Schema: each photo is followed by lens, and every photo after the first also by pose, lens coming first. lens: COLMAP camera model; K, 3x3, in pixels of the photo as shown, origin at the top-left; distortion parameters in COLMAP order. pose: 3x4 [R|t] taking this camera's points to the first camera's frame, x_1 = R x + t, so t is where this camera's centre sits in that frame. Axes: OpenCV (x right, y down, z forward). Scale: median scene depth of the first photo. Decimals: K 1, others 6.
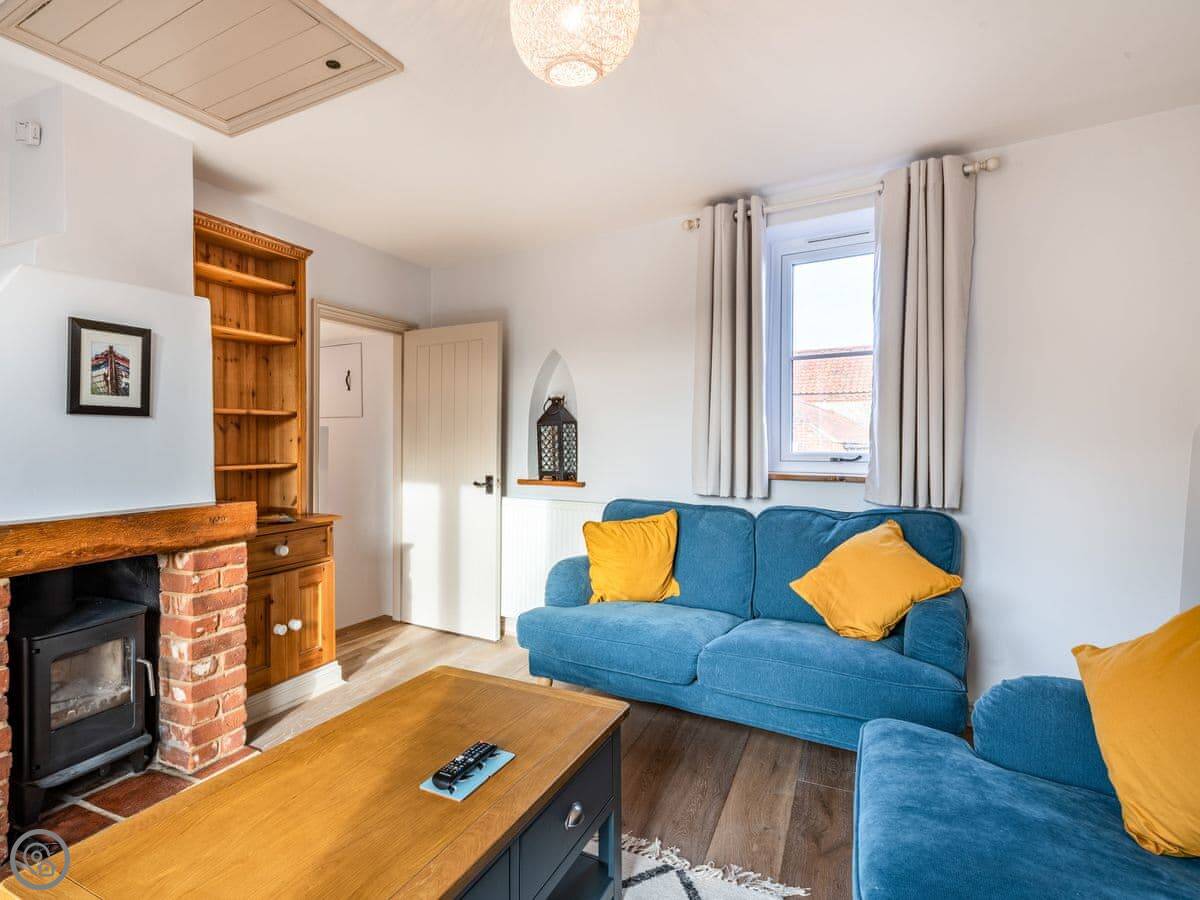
lens RADIAL K [[572.1, 0, 596.8], [0, 572.1, 446.2], [0, 0, 1]] dist [-0.000272, -0.000189]
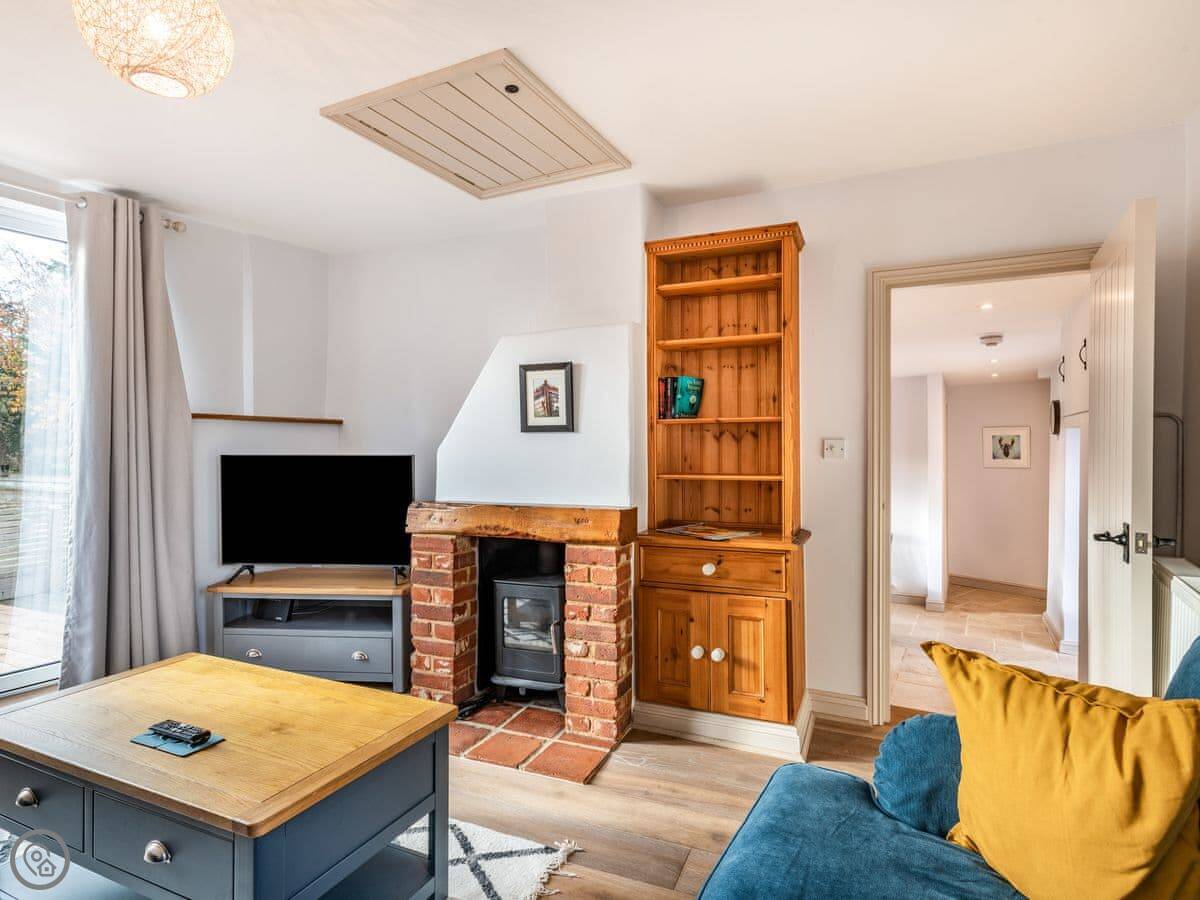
lens RADIAL K [[666.0, 0, 625.2], [0, 666.0, 439.0], [0, 0, 1]] dist [0.003242, -0.000819]
pose [[0.047329, -0.005441, -0.998865, 0.675728], [-0.006556, 0.999962, -0.005758, -0.028138], [0.998858, 0.006821, 0.047292, 1.047639]]
